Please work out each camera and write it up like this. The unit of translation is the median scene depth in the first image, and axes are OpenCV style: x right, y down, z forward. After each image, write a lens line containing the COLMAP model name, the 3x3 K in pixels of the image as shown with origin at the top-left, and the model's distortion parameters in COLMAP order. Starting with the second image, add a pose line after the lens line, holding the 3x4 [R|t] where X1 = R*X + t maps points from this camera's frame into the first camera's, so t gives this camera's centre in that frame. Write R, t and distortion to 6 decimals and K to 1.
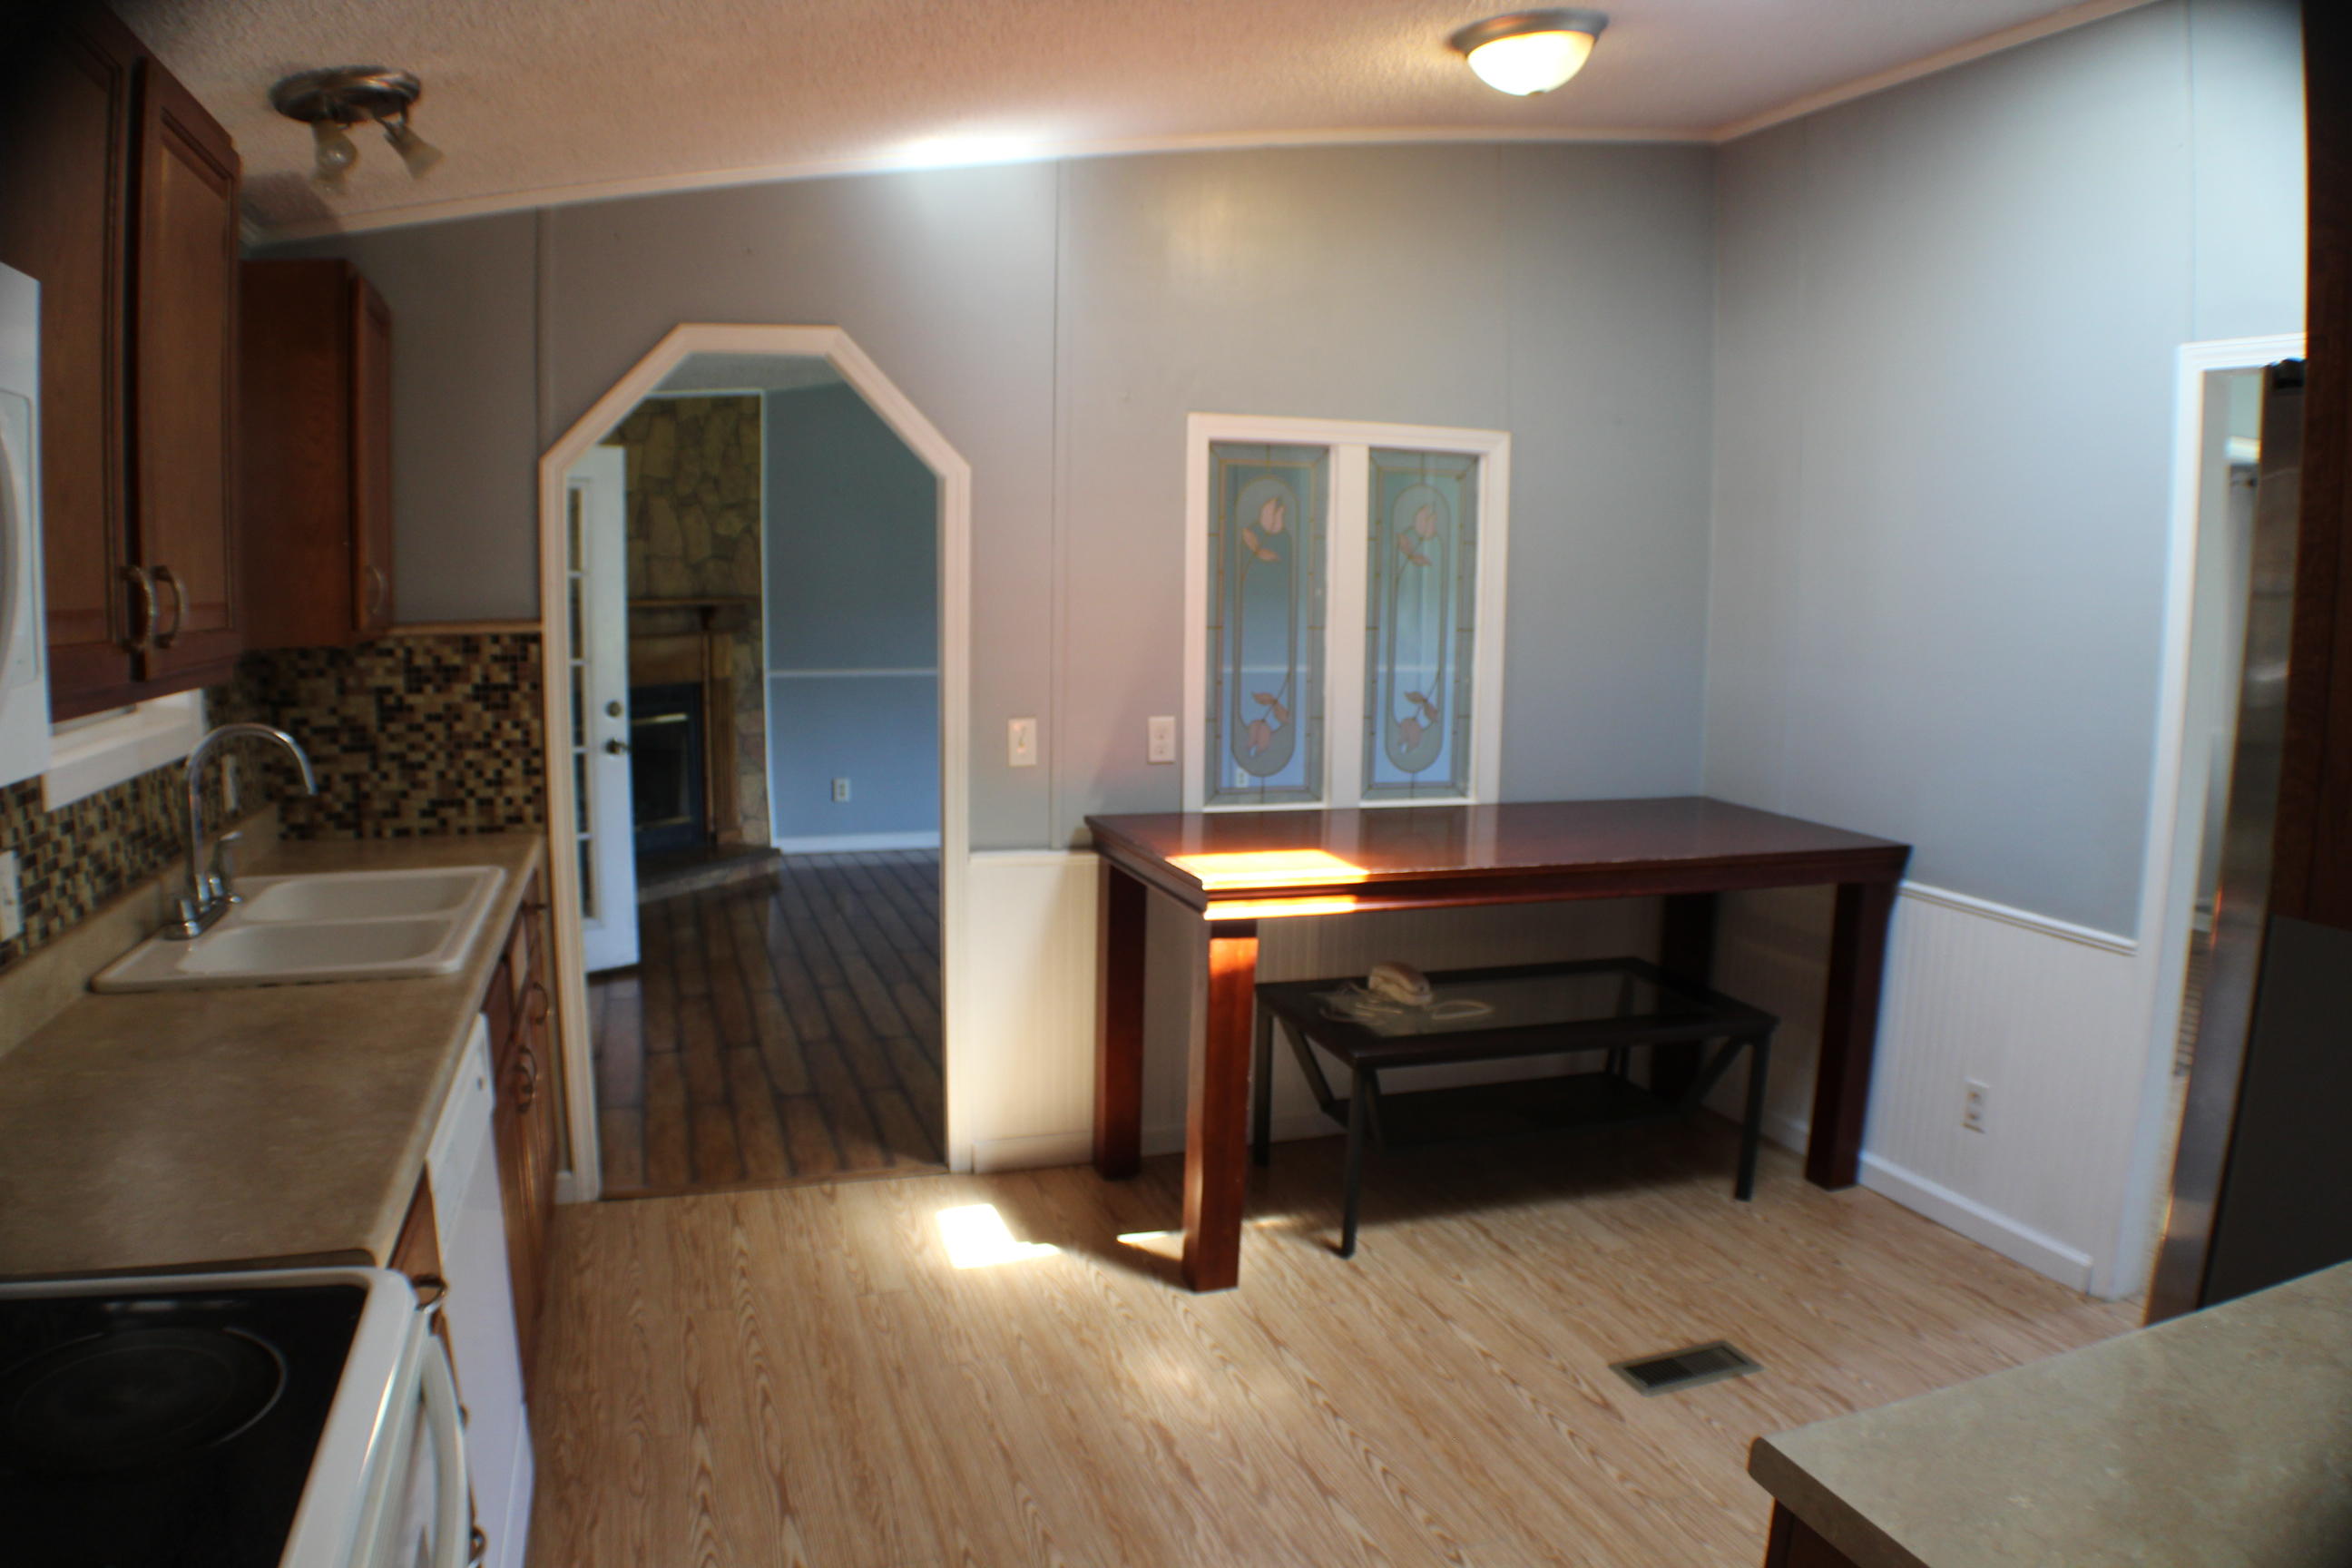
lens RADIAL K [[1591.2, 0, 1174.6], [0, 1591.2, 832.2], [0, 0, 1]] dist [-0.243441, 0.099803]
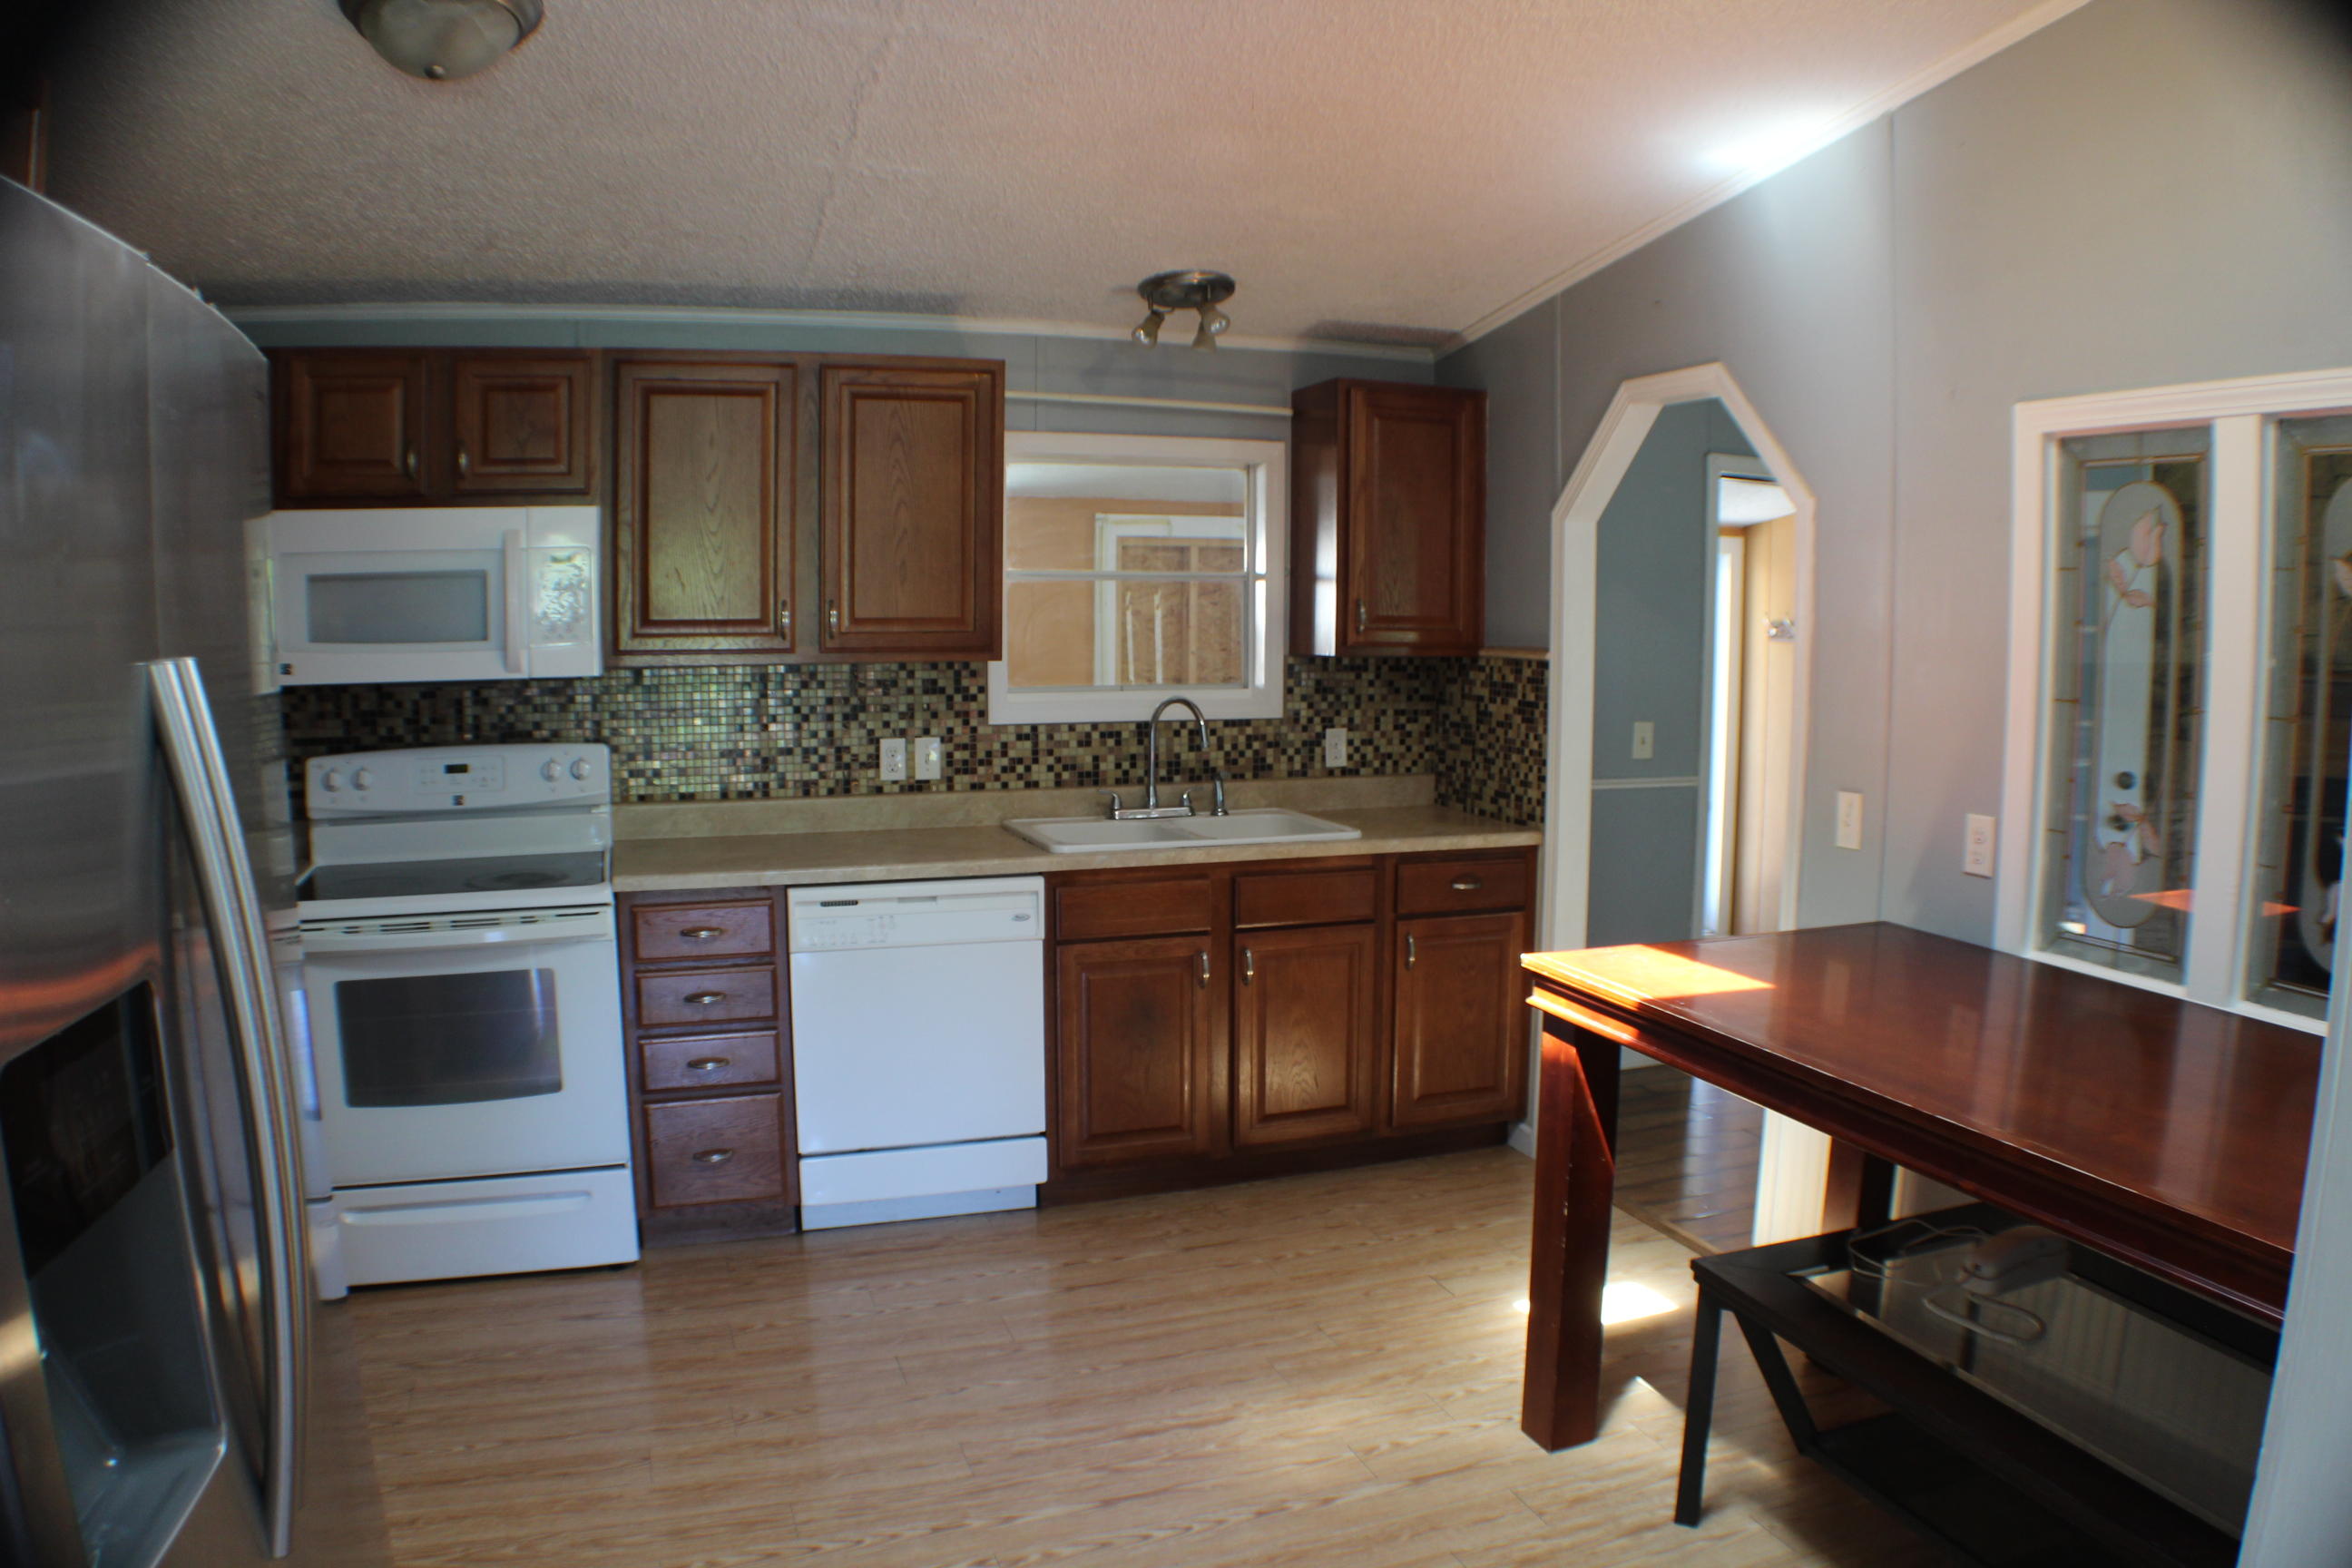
lens RADIAL K [[1591.2, 0, 1174.6], [0, 1591.2, 832.2], [0, 0, 1]] dist [-0.243441, 0.099803]
pose [[0.016479, 0.126364, -0.991847, 0.791486], [-0.164705, 0.978774, 0.121962, -0.102272], [0.986205, 0.161352, 0.036942, 0.700478]]
